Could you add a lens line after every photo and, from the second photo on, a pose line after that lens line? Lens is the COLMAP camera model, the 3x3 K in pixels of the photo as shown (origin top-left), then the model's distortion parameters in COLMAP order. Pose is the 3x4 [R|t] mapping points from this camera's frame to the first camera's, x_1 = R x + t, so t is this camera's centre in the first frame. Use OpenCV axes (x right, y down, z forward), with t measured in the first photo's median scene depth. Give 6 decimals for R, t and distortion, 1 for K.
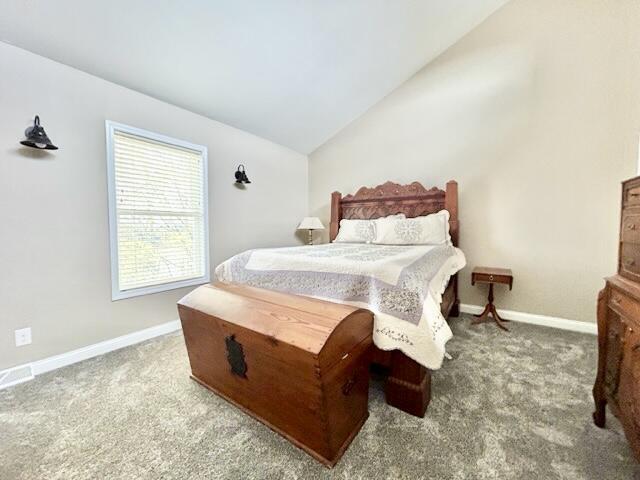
lens RADIAL K [[259.6, 0, 317.3], [0, 259.6, 238.8], [0, 0, 1]] dist [0.010376, 0.000021]
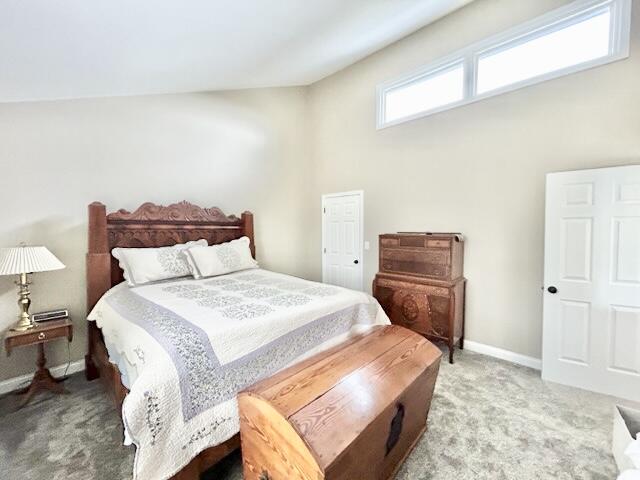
lens RADIAL K [[259.6, 0, 317.3], [0, 259.6, 238.8], [0, 0, 1]] dist [0.010376, 0.000021]
pose [[0.100827, -0.034850, 0.994293, -0.549392], [0.045613, 0.998497, 0.030372, -0.111148], [-0.993858, 0.042290, 0.102265, 0.525699]]
